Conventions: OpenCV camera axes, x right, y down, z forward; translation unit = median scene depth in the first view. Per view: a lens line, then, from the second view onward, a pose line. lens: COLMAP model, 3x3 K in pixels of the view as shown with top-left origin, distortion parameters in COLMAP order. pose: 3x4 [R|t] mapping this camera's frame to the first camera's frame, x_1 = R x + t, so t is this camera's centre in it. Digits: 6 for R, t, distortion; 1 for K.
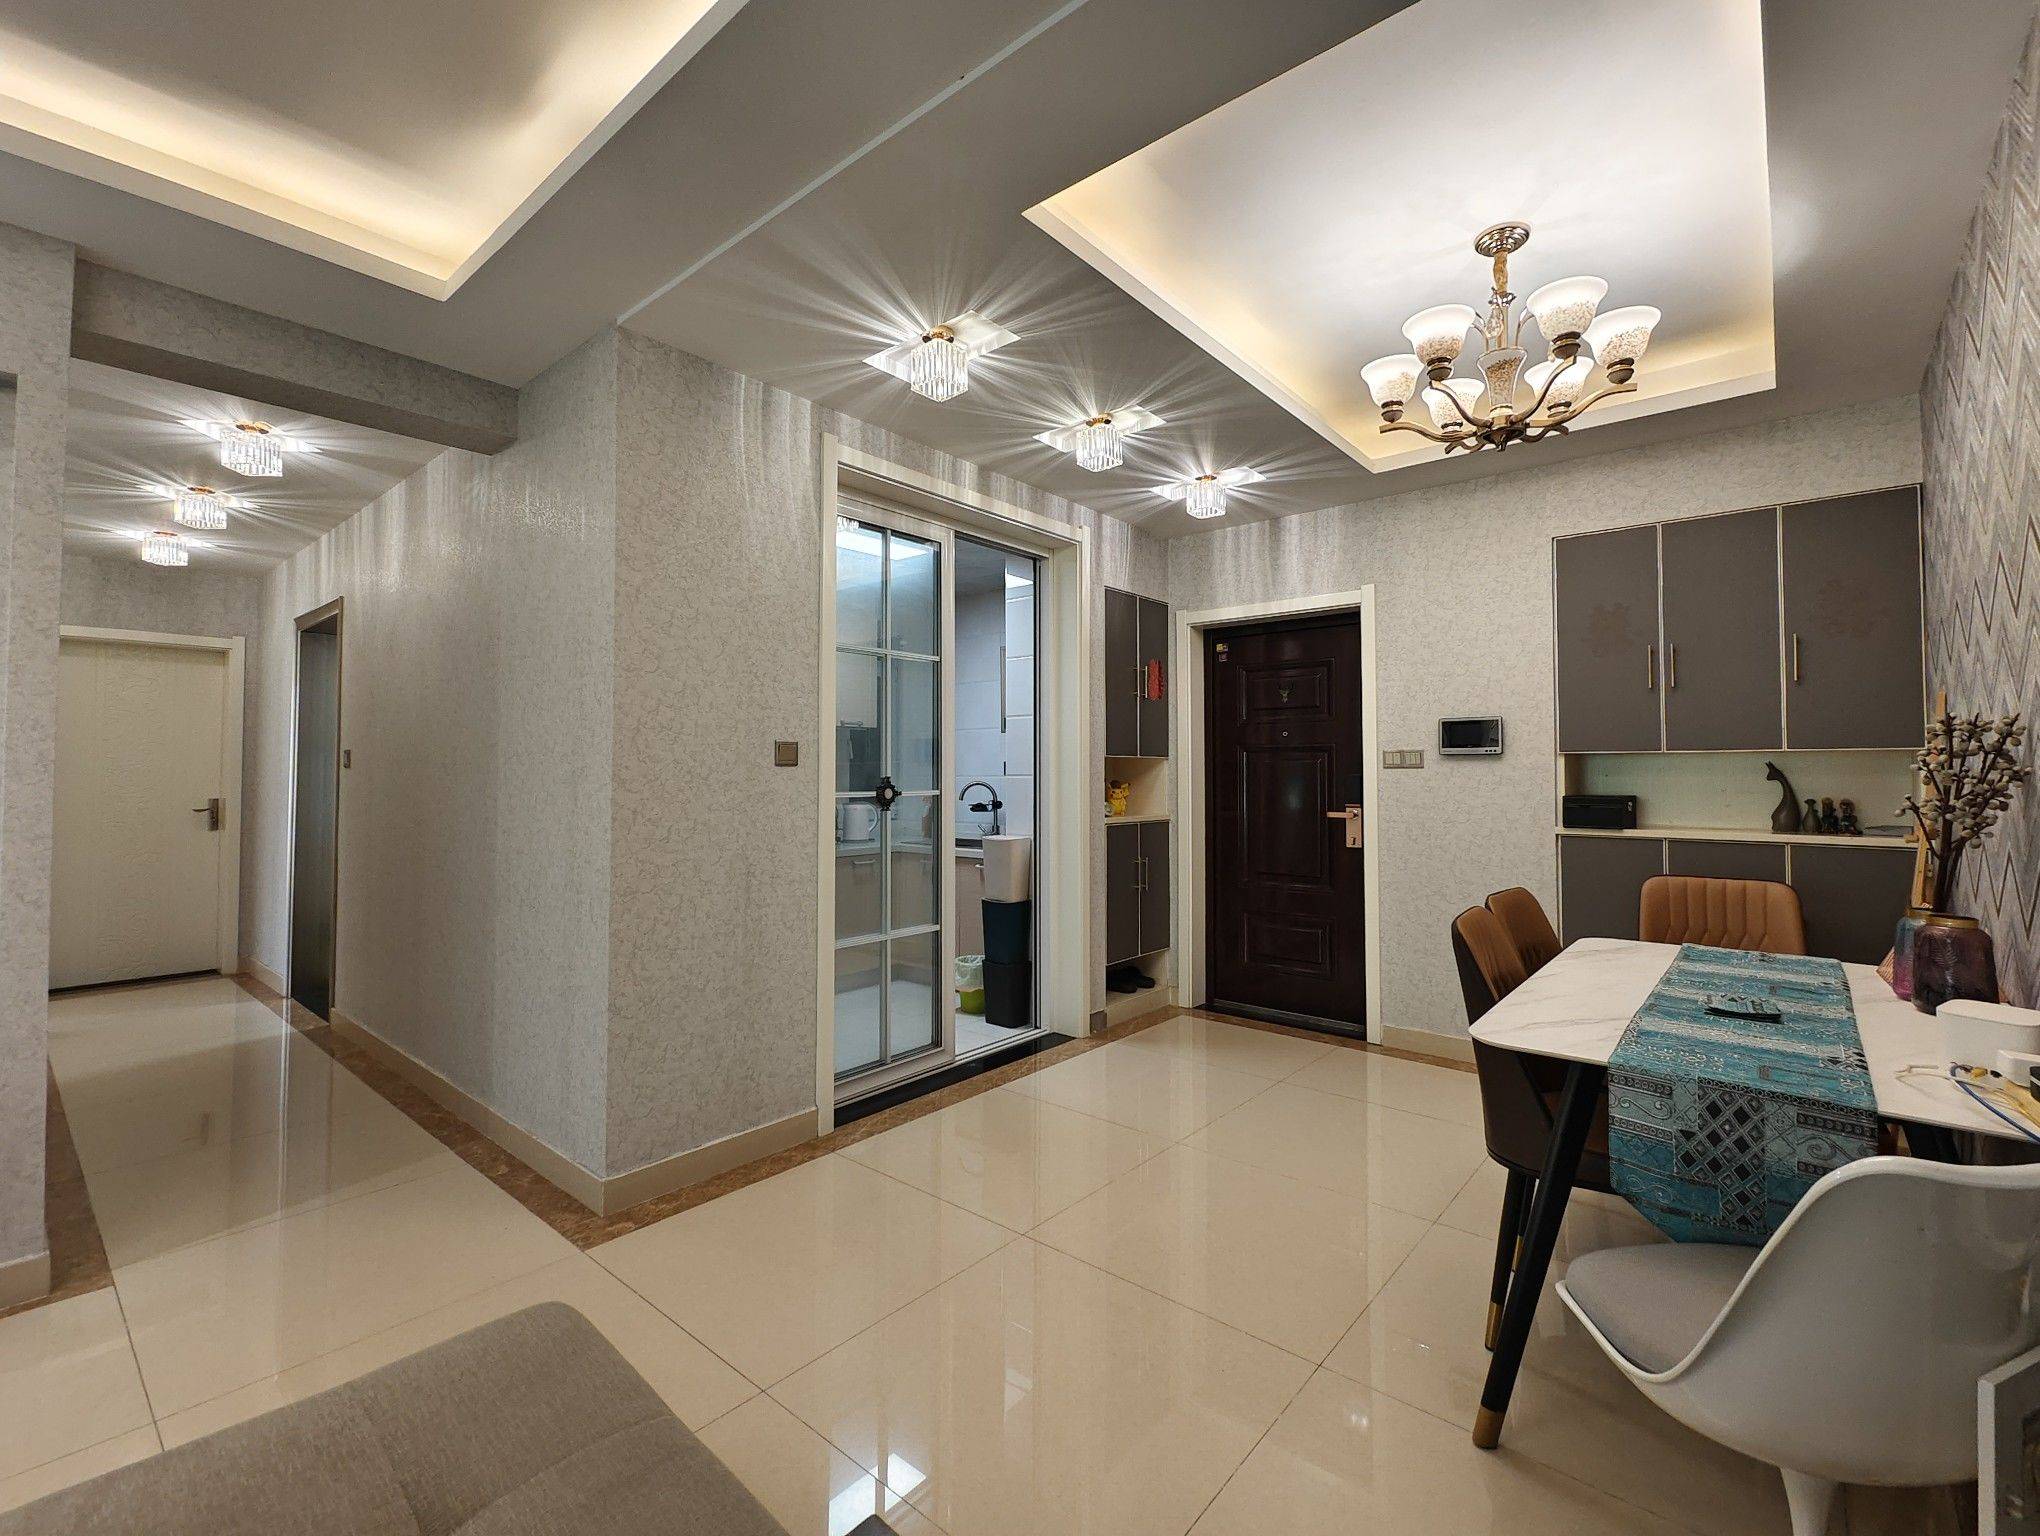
lens RADIAL K [[896.9, 0, 1000.6], [0, 896.9, 751.8], [0, 0, 1]] dist [0.009359, 0.003828]
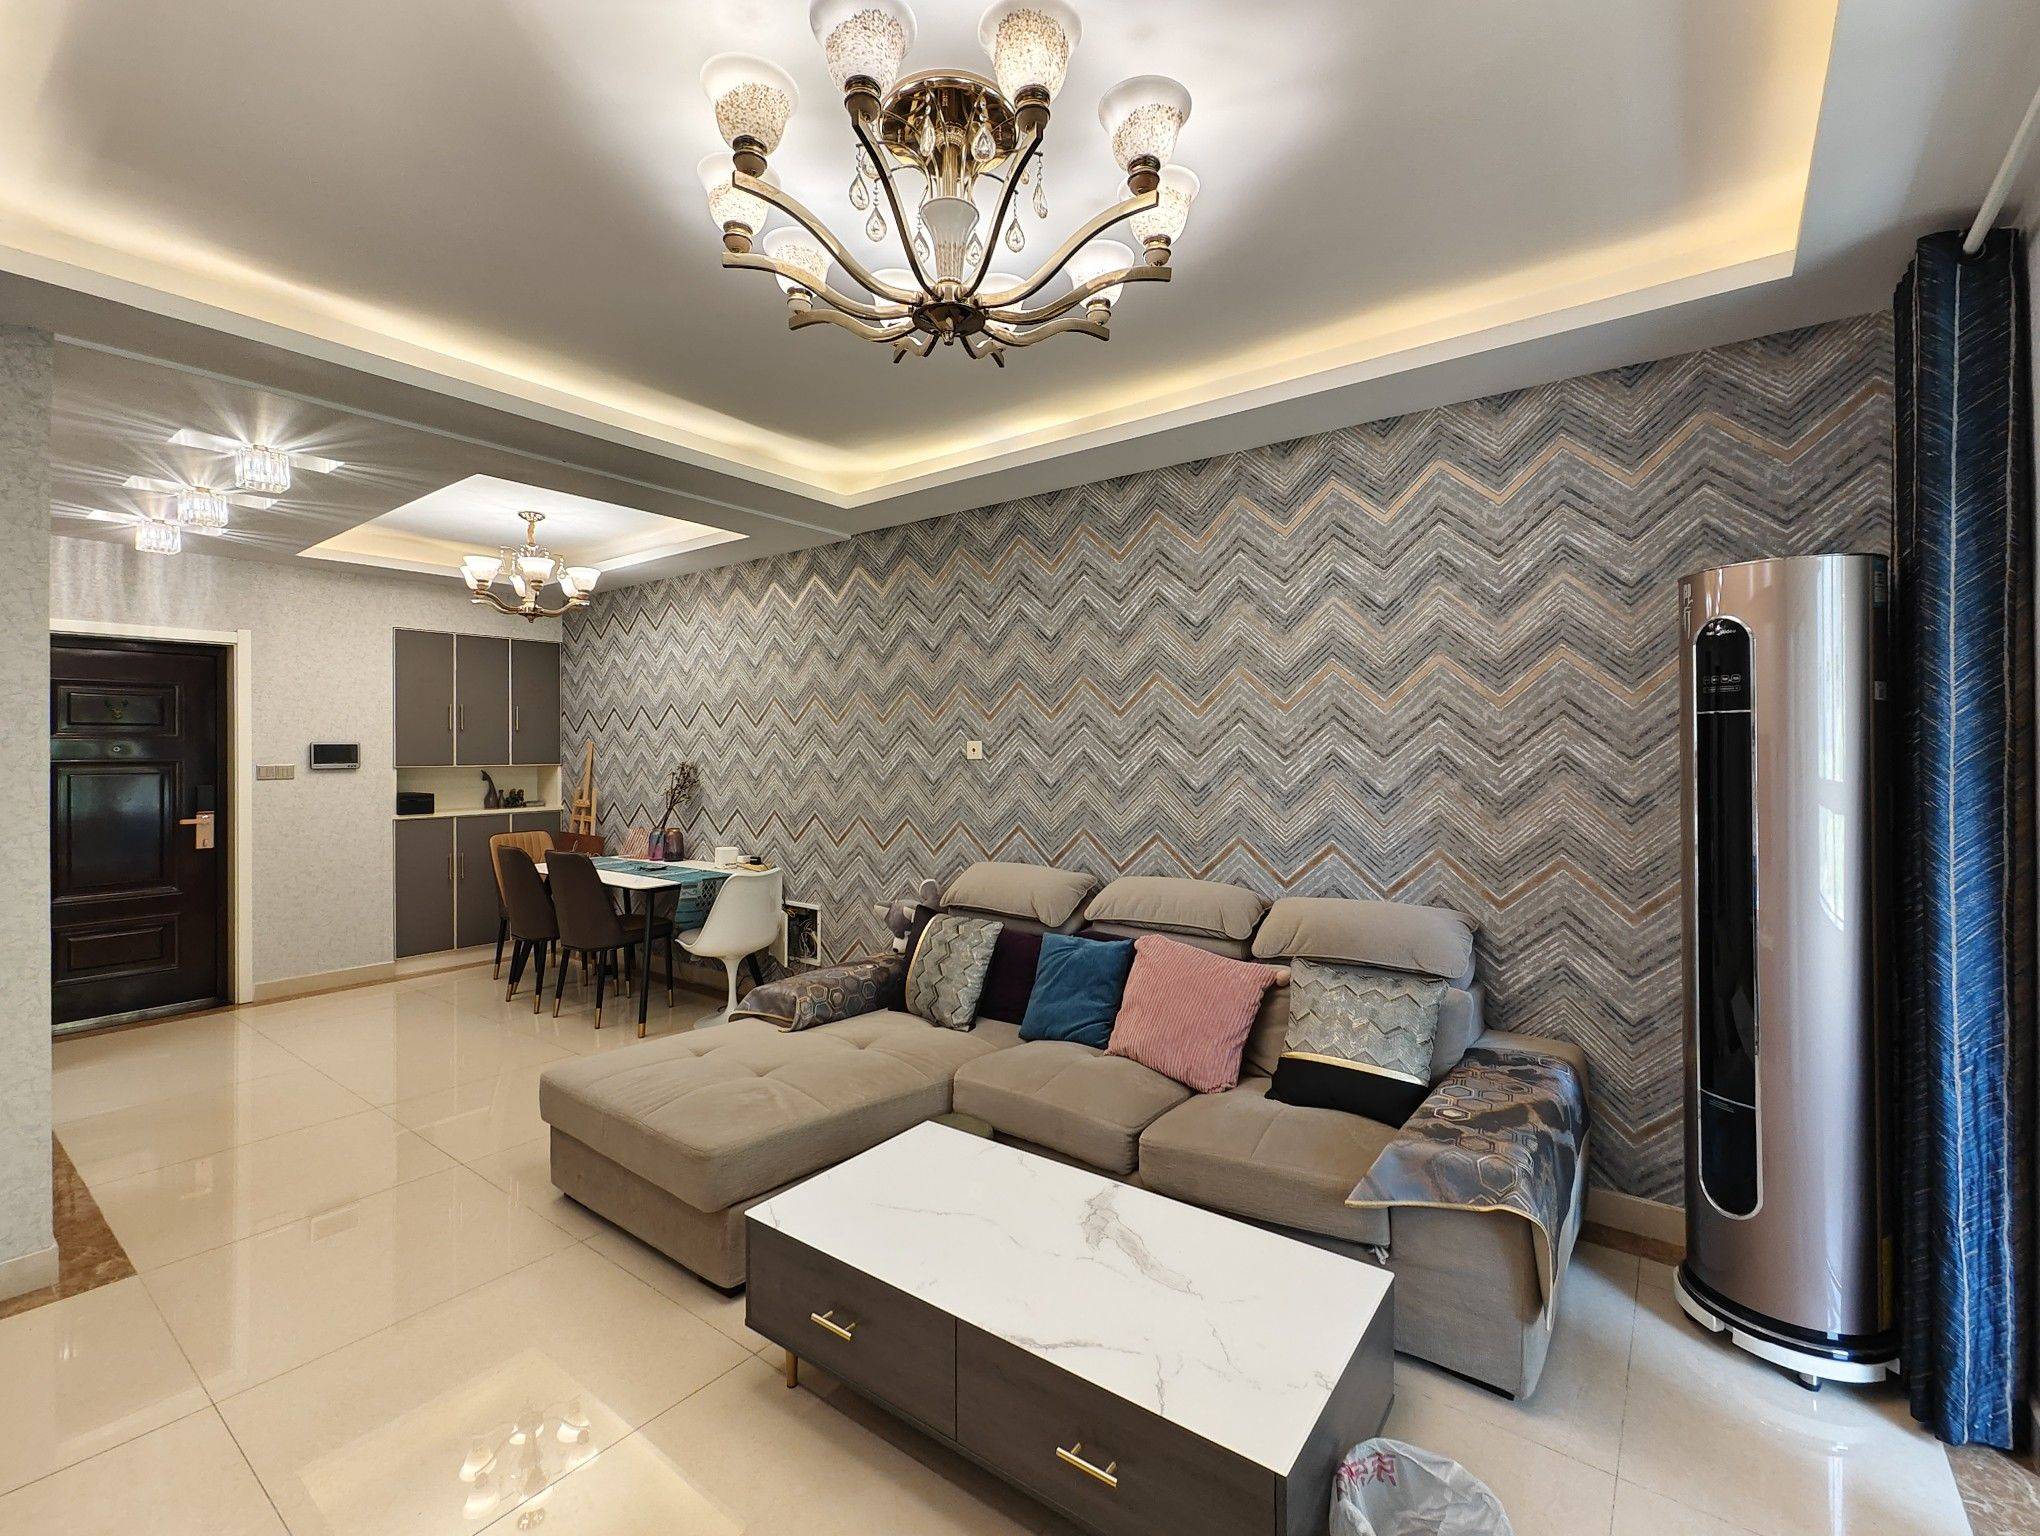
lens RADIAL K [[896.9, 0, 1023.3], [0, 896.9, 750.5], [0, 0, 1]] dist [0.009359, 0.003828]
pose [[-0.068014, -0.001488, 0.997683, -1.200454], [-0.021346, 0.999772, 0.000036, -0.060845], [-0.997456, -0.021294, -0.068030, 0.035434]]
